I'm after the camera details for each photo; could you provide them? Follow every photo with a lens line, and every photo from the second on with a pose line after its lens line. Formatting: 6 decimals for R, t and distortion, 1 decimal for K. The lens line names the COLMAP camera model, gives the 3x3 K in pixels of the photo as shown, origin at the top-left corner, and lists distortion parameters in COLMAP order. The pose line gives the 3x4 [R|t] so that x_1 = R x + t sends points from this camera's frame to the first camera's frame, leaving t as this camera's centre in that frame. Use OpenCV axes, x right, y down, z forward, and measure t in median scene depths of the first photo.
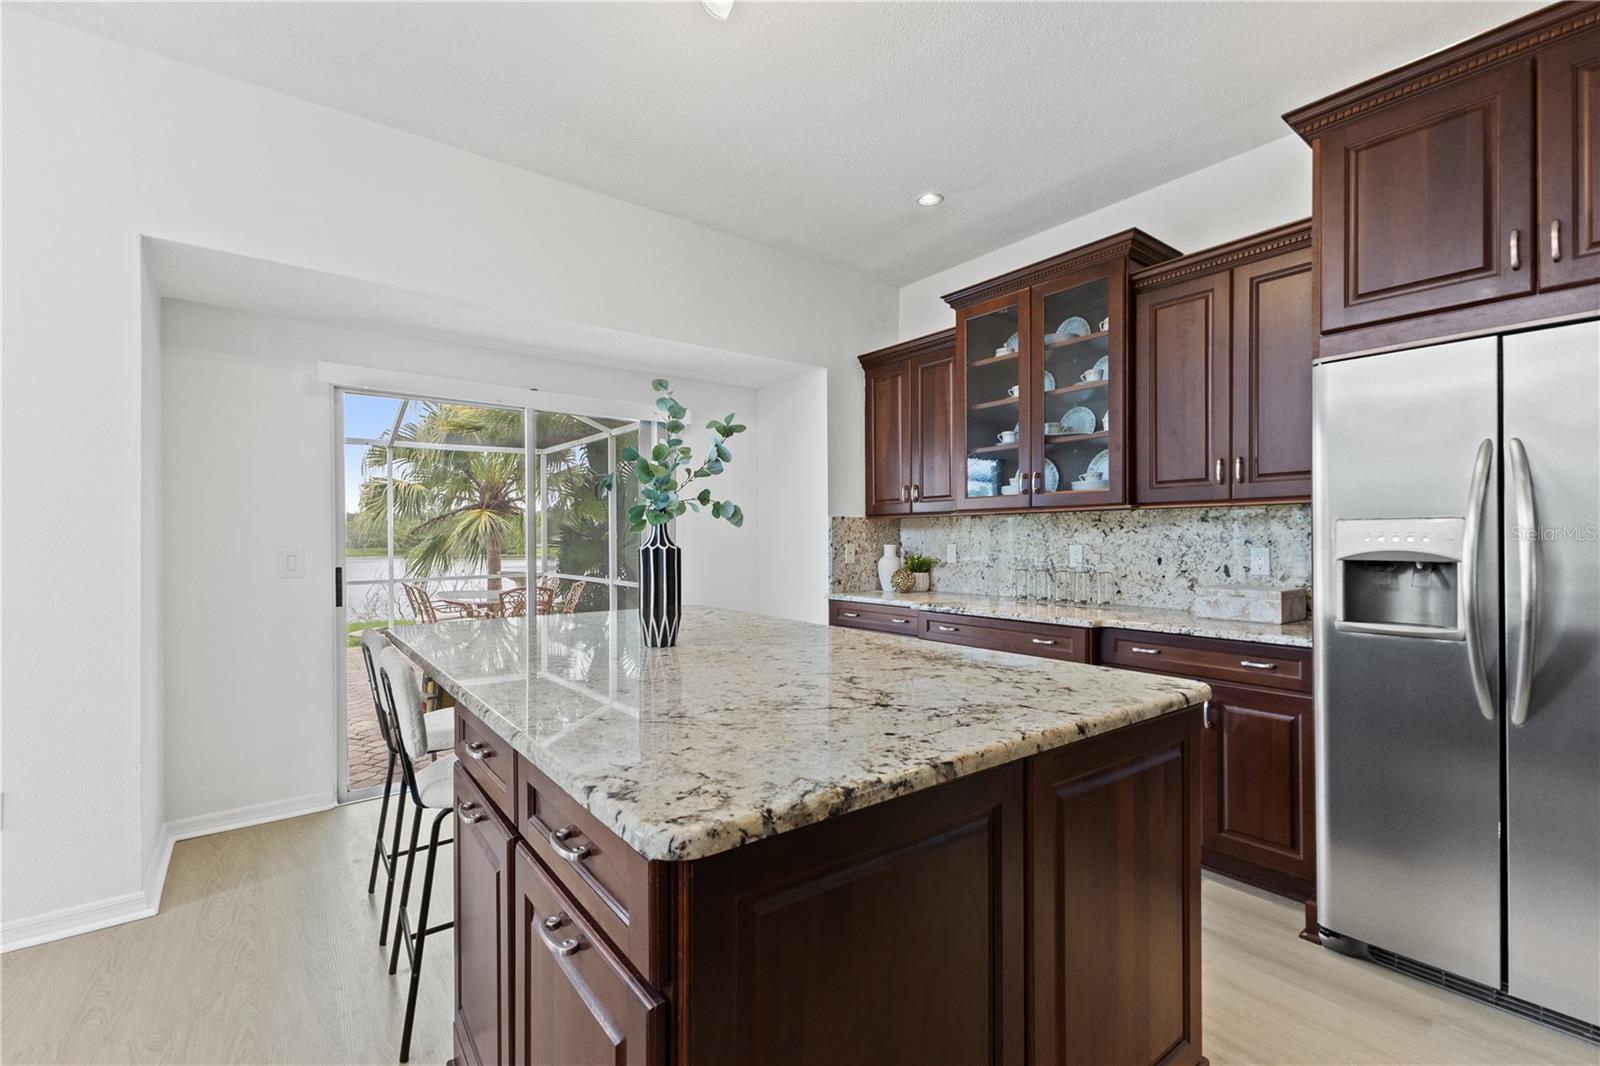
lens RADIAL K [[700.7, 0, 802.4], [0, 700.7, 540.5], [0, 0, 1]] dist [0.035077, -0.007135]
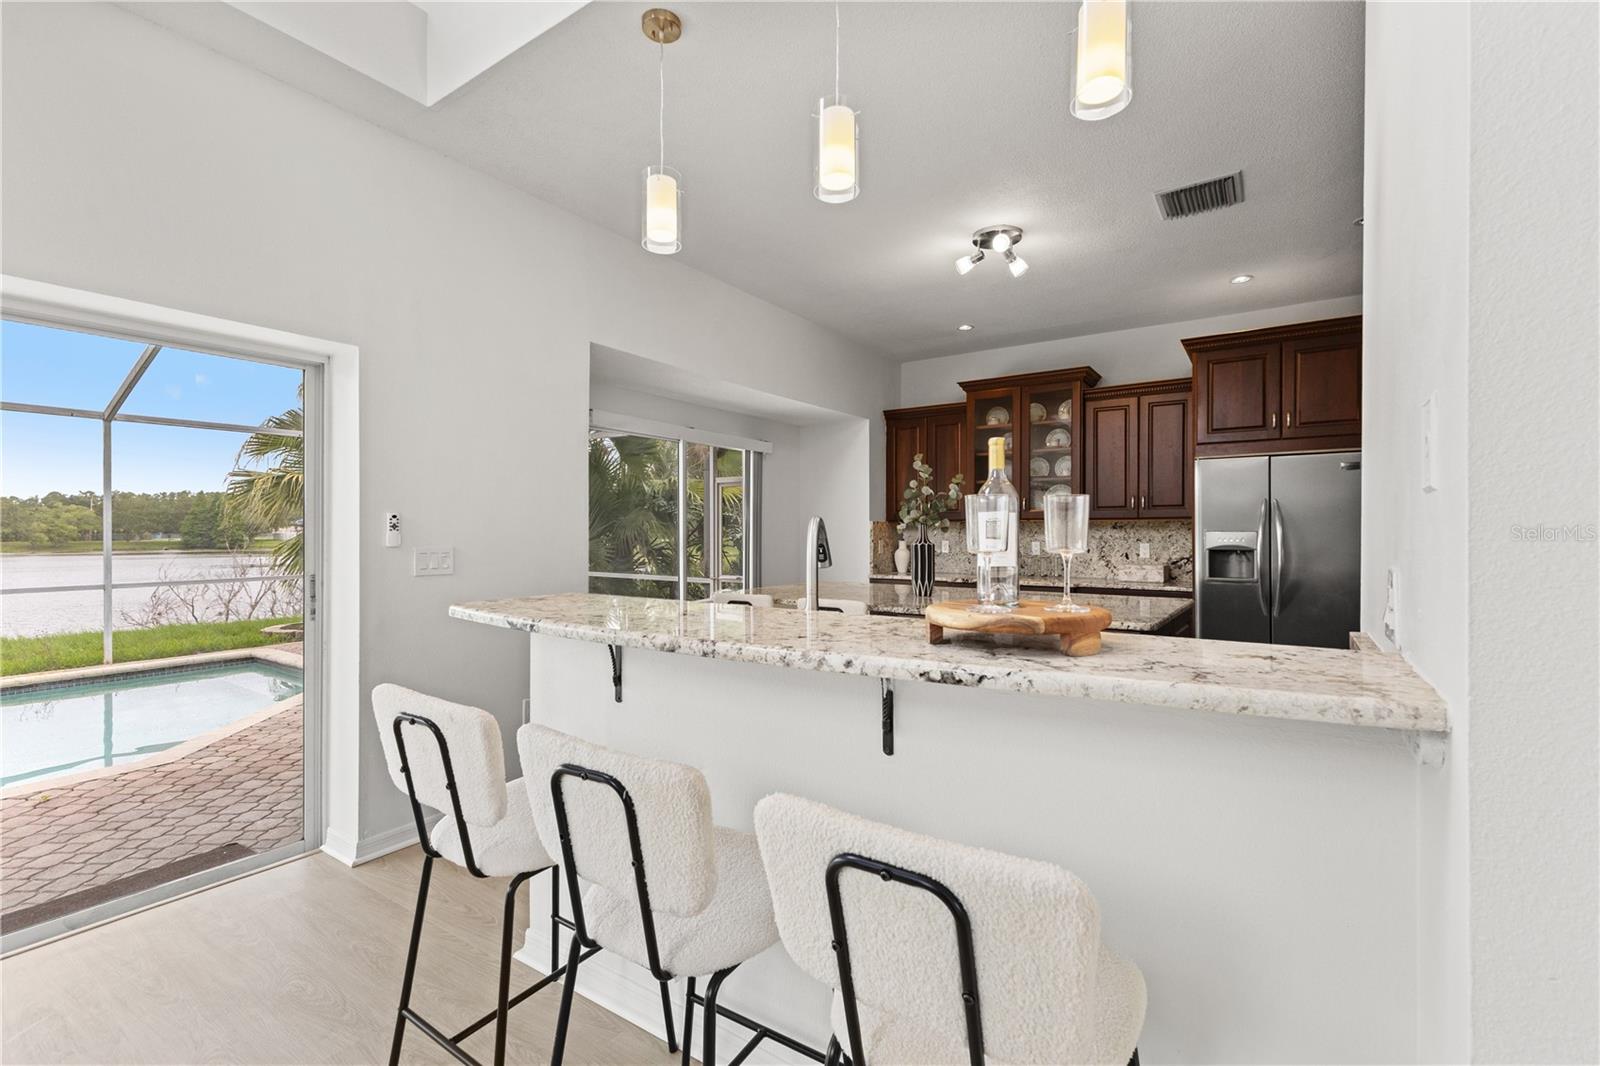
lens RADIAL K [[700.7, 0, 802.4], [0, 700.7, 540.5], [0, 0, 1]] dist [0.035077, -0.007135]
pose [[0.951069, 0.002530, 0.308968, -1.064294], [-0.005216, 0.999955, 0.007866, -0.010248], [-0.308934, -0.009093, 0.951040, -0.662479]]
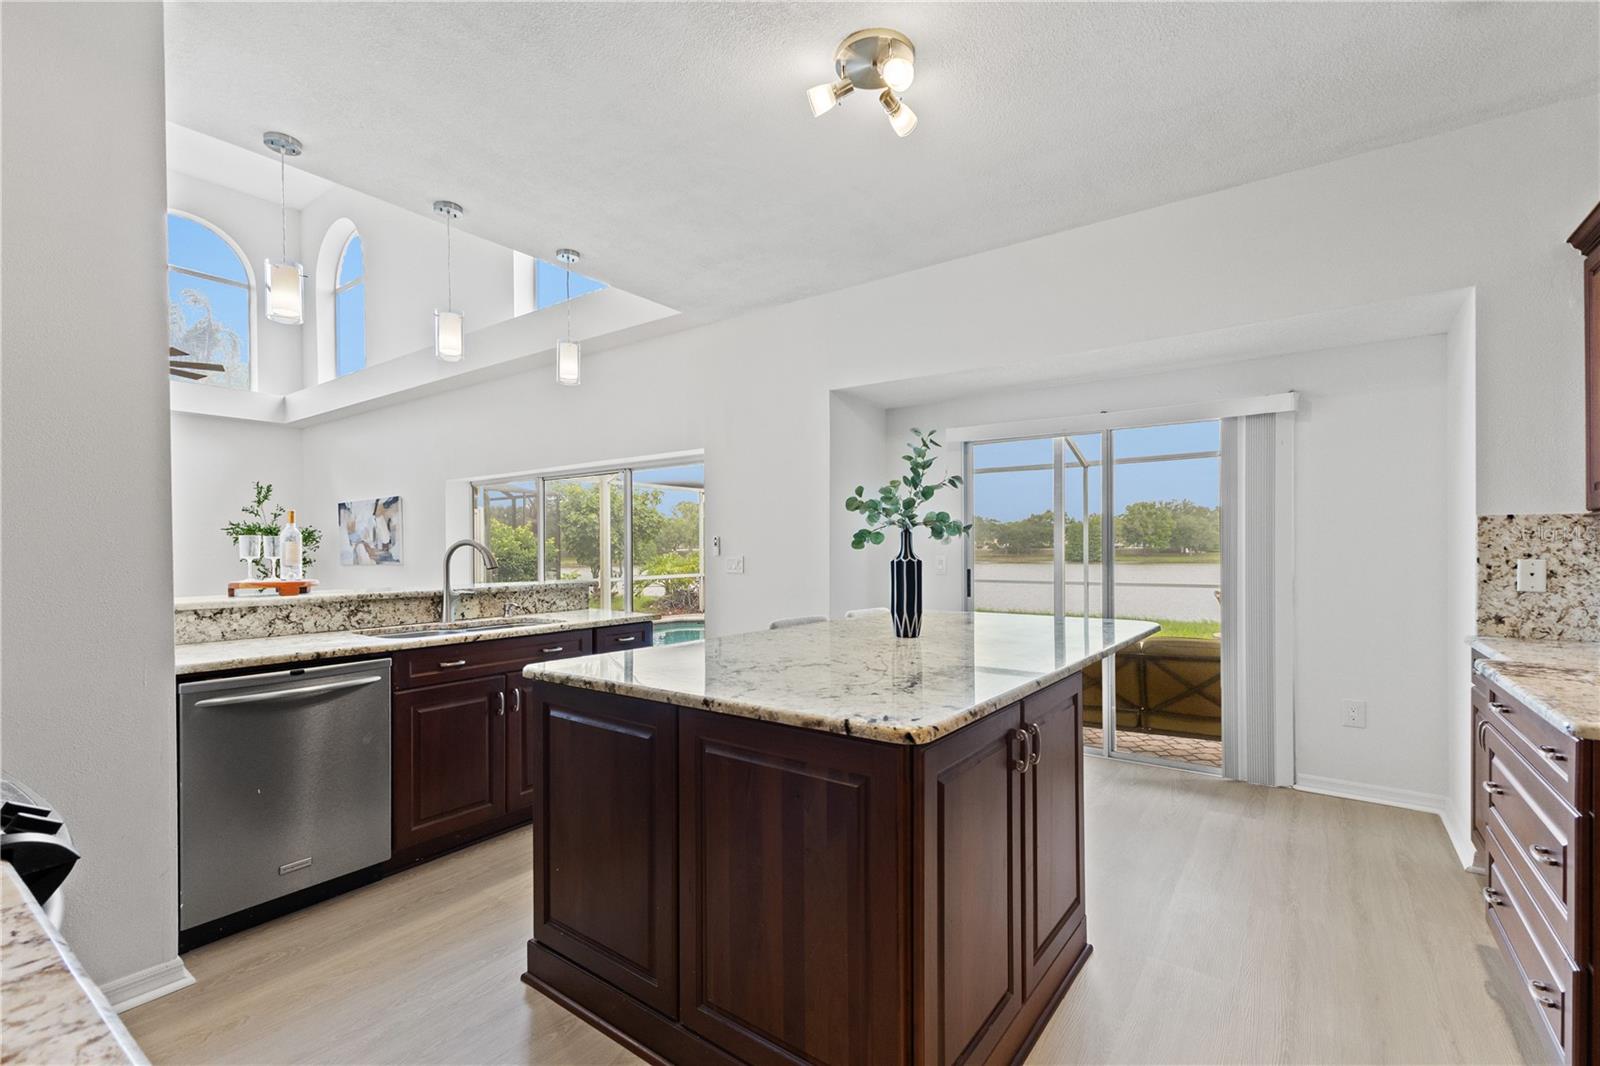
lens RADIAL K [[700.7, 0, 802.4], [0, 700.7, 540.5], [0, 0, 1]] dist [0.035077, -0.007135]
pose [[0.279799, -0.008056, -0.960025, 0.965258], [0.003338, 0.999967, -0.007418, -0.016933], [0.960053, -0.001129, 0.279817, 0.446284]]
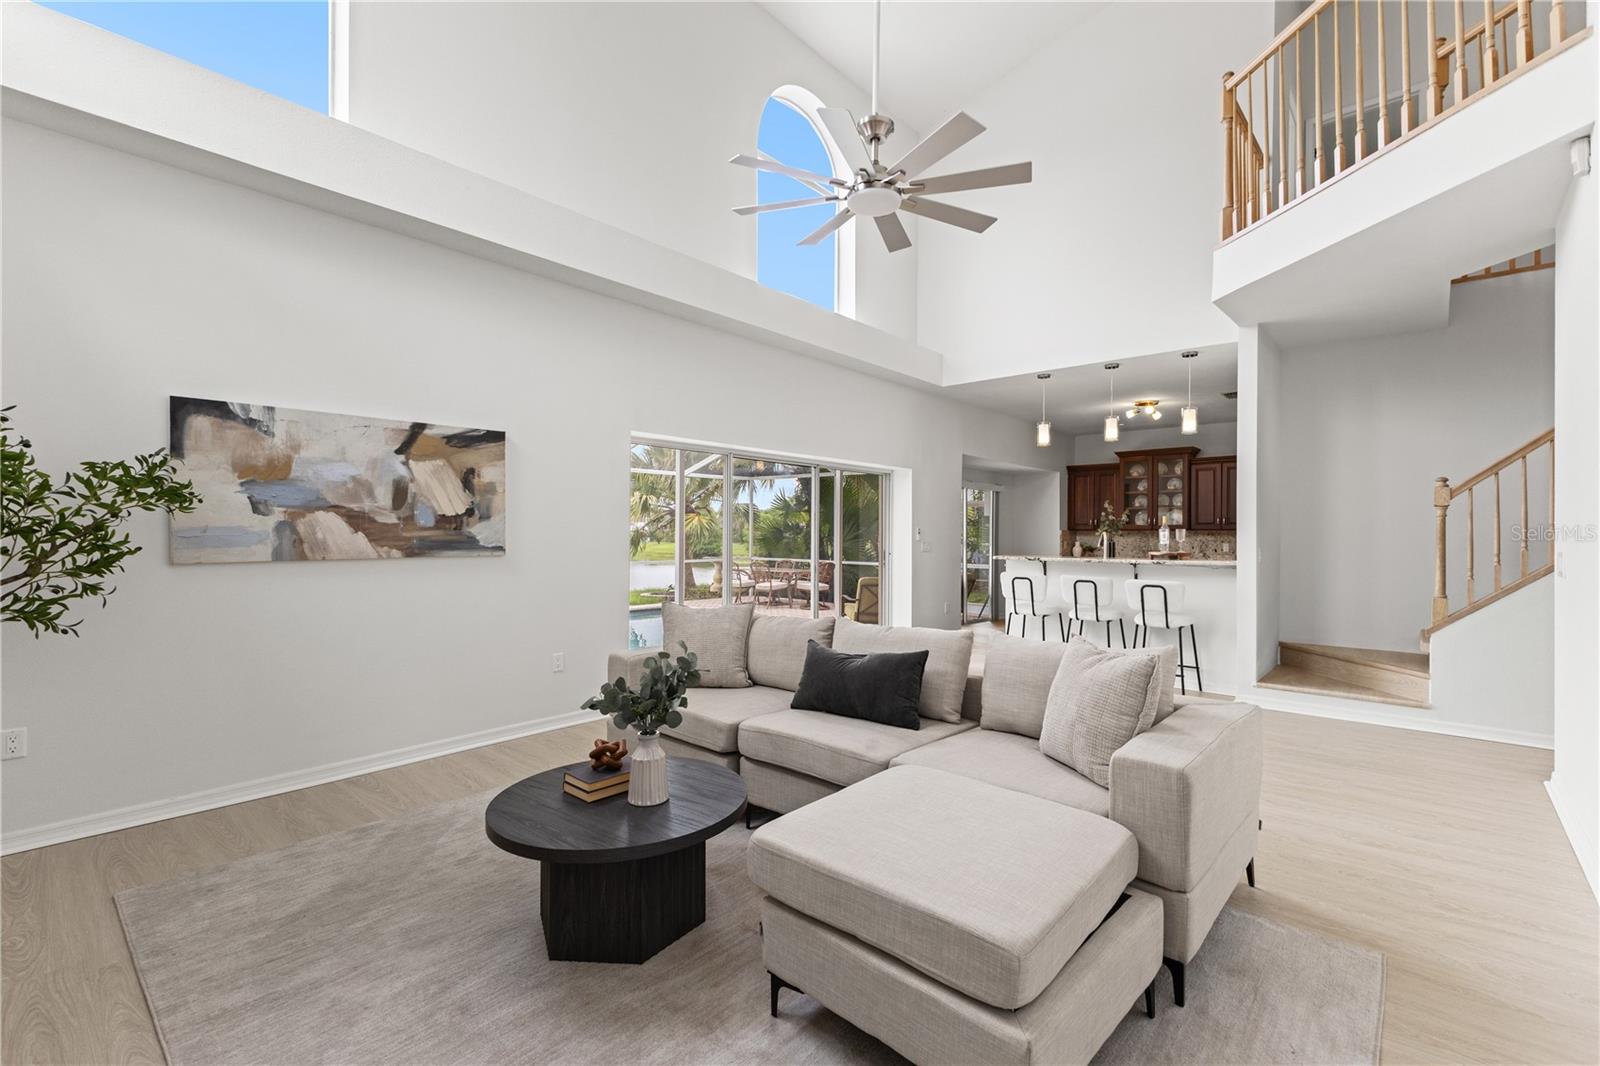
lens RADIAL K [[700.7, 0, 802.4], [0, 700.7, 540.5], [0, 0, 1]] dist [0.035077, -0.007135]
pose [[0.982836, 0.010098, 0.184206, -2.638770], [-0.010605, 0.999942, 0.001770, 0.015722], [-0.184178, -0.003693, 0.982886, -2.618242]]
